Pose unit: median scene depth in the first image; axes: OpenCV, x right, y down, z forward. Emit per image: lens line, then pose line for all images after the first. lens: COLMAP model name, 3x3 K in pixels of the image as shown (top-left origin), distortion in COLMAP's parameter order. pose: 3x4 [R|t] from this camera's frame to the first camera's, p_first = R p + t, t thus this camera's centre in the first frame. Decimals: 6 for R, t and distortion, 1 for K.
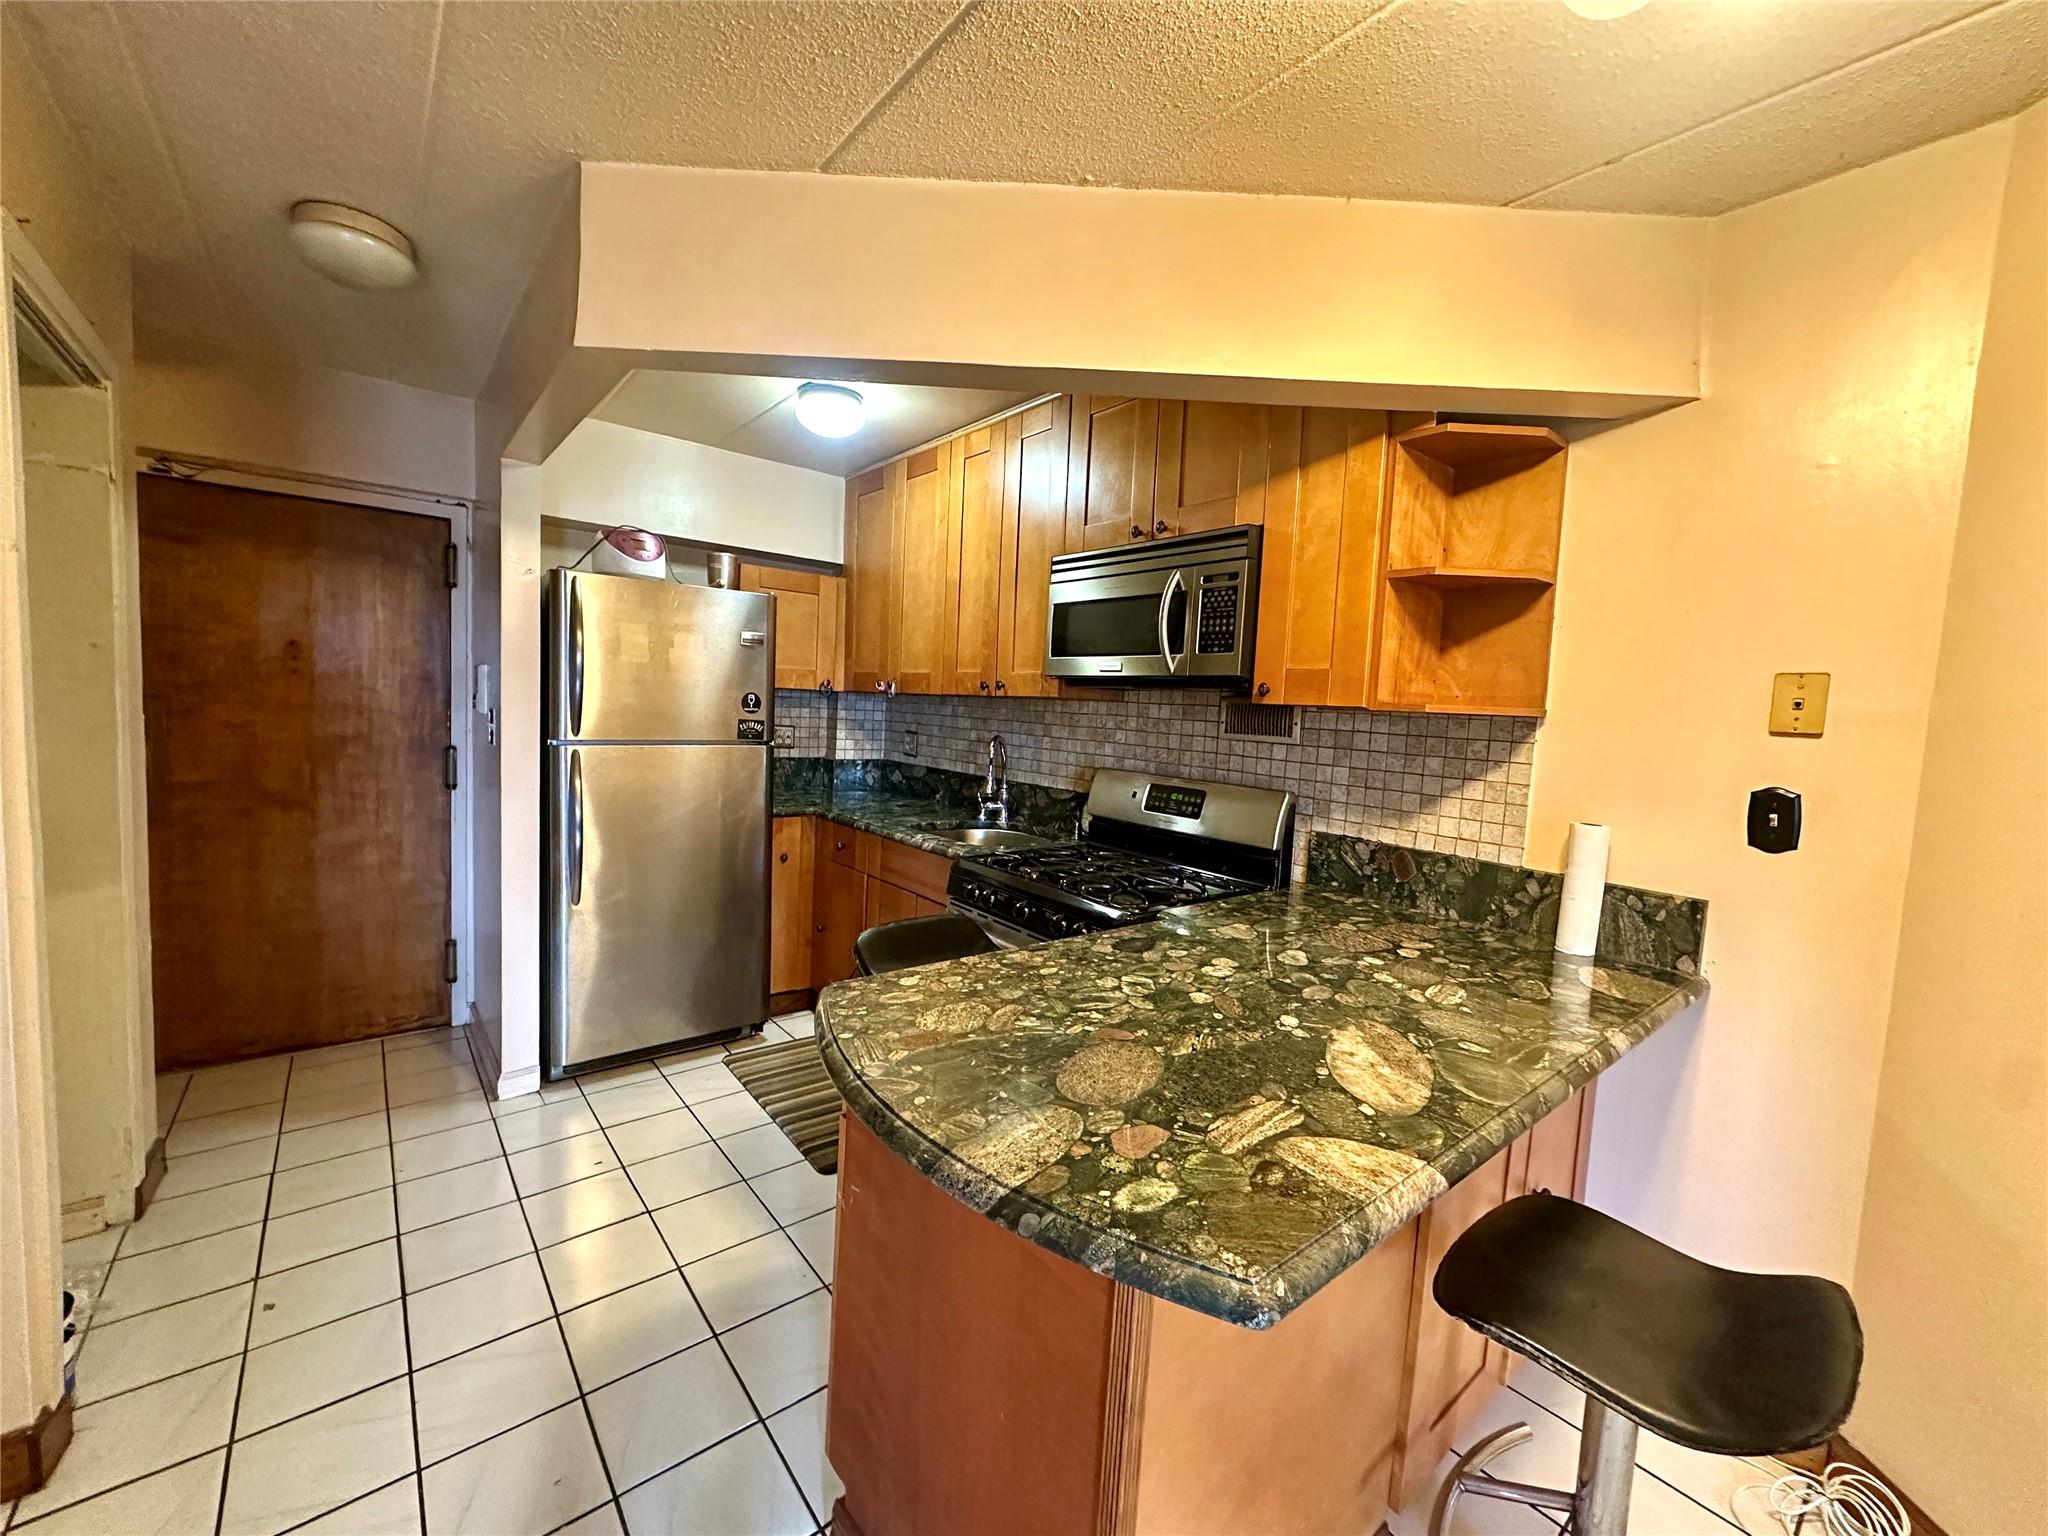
lens RADIAL K [[812.4, 0, 1024.0], [0, 812.4, 768.0], [0, 0, 1]] dist [-0.001163, -0.000141]
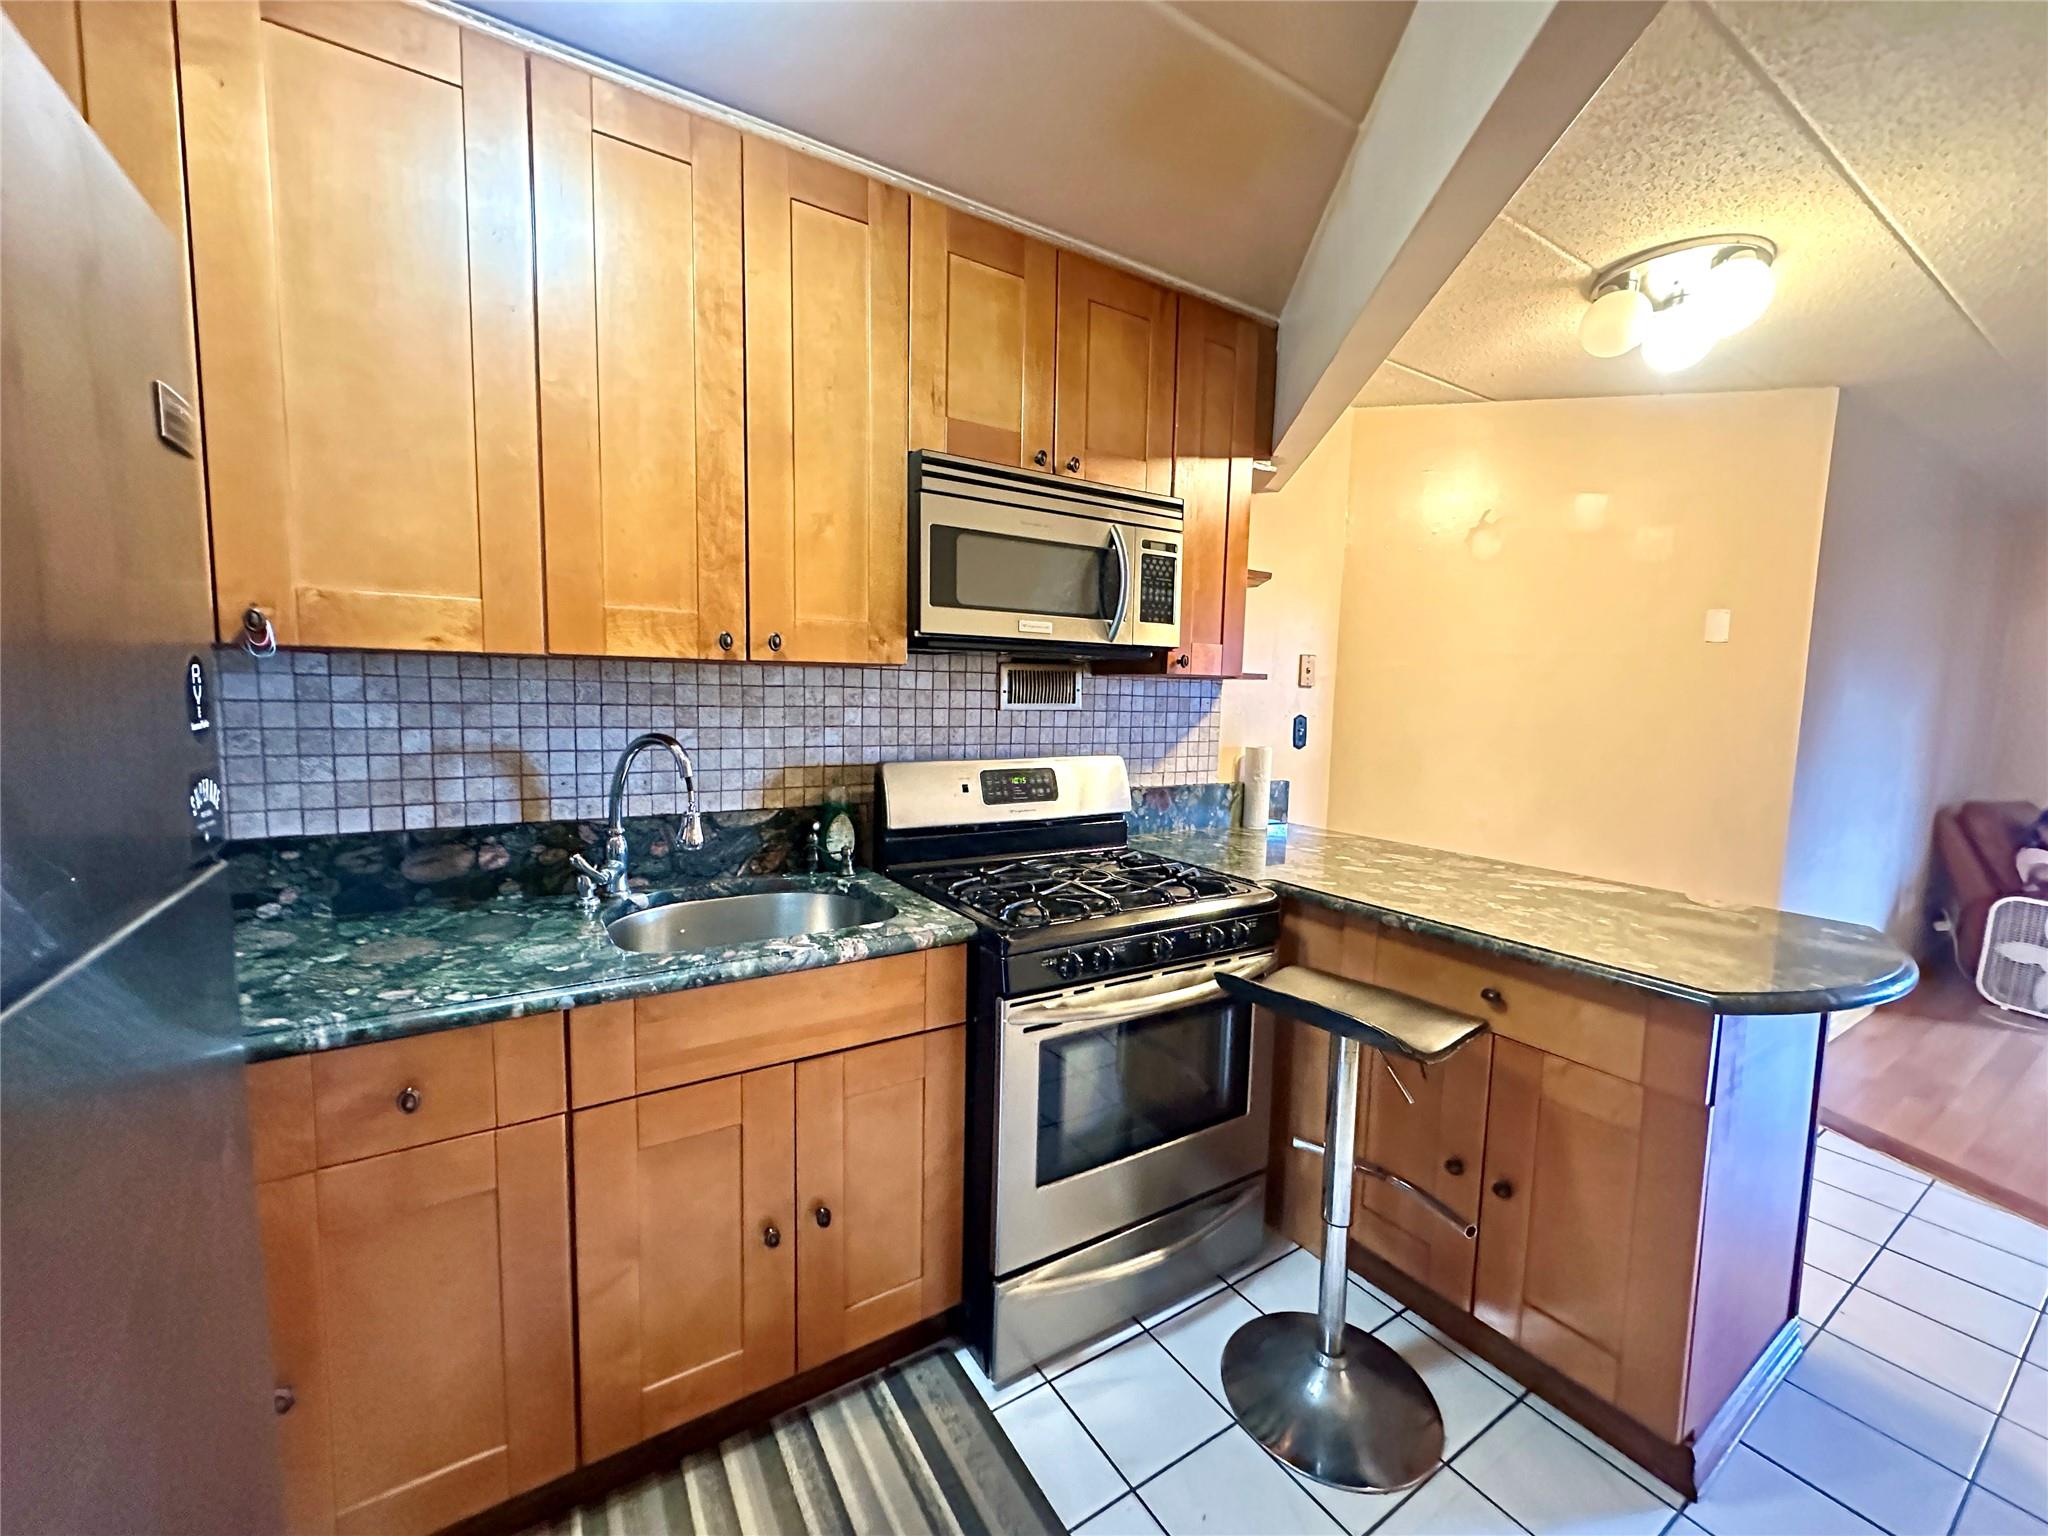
lens RADIAL K [[812.4, 0, 1024.0], [0, 812.4, 768.0], [0, 0, 1]] dist [-0.001163, -0.000141]
pose [[0.125367, -0.140651, 0.982090, -1.003466], [0.061698, 0.989089, 0.133778, -0.141968], [-0.990190, 0.043822, 0.132677, 1.341857]]
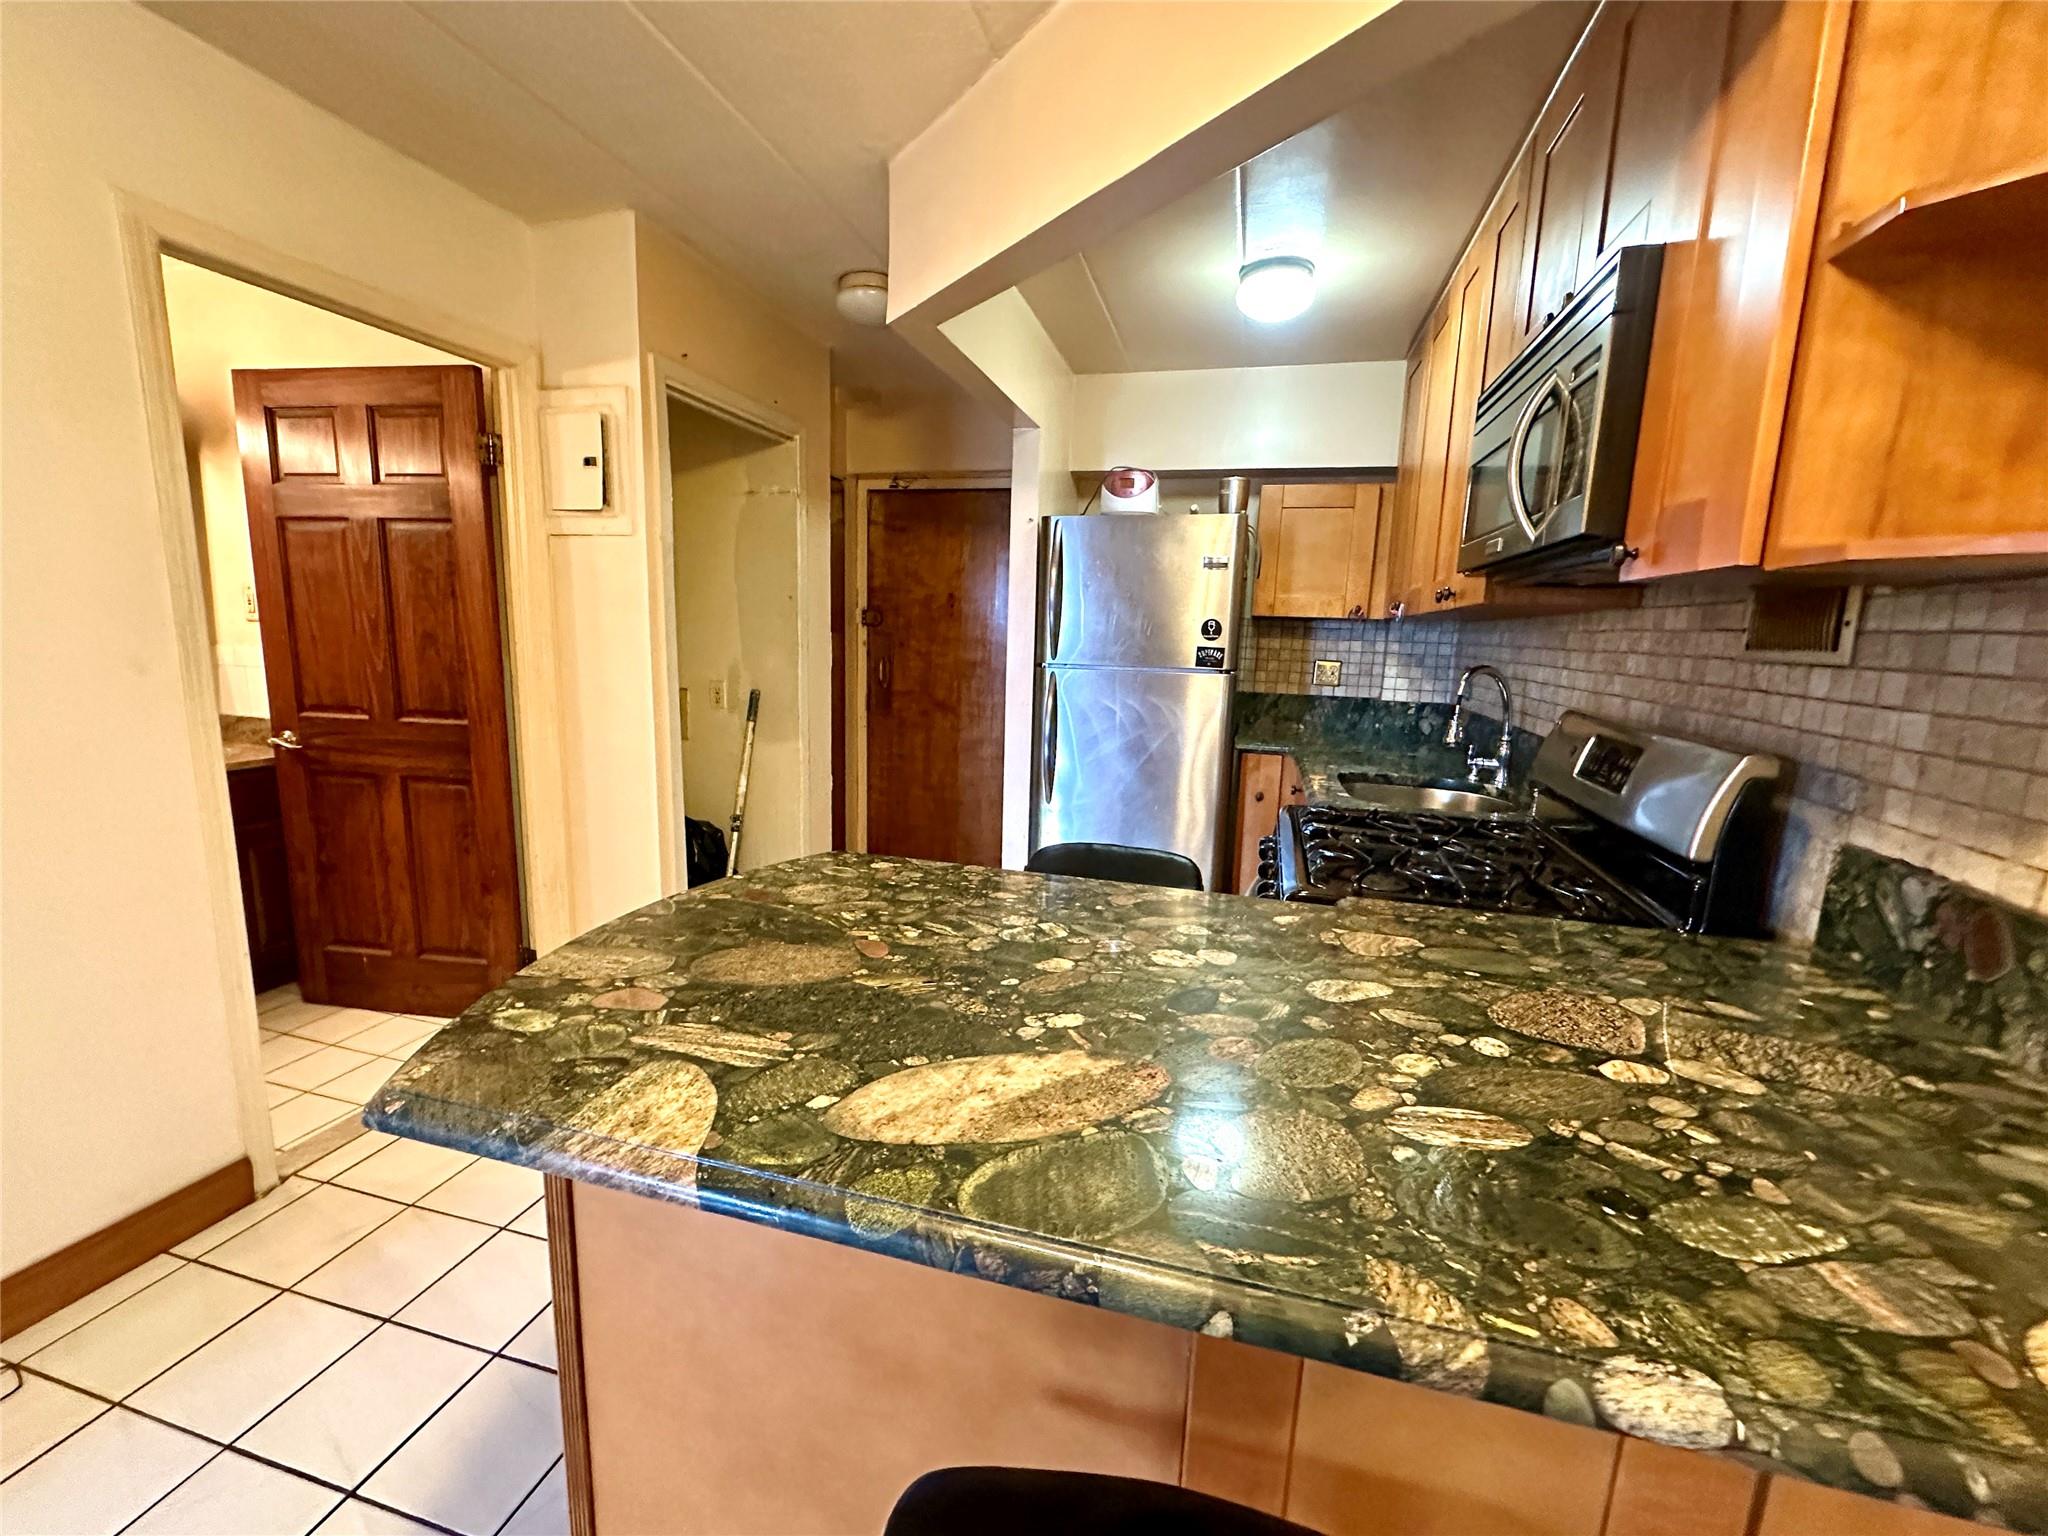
lens RADIAL K [[834.7, 0, 1024.0], [0, 834.7, 768.0], [0, 0, 1]] dist [-0.002224, -0.000190]
pose [[0.578518, 0.104287, -0.808976, 0.663883], [-0.066218, 0.994524, 0.080853, 0.034915], [0.812978, 0.006794, 0.582255, 0.435927]]
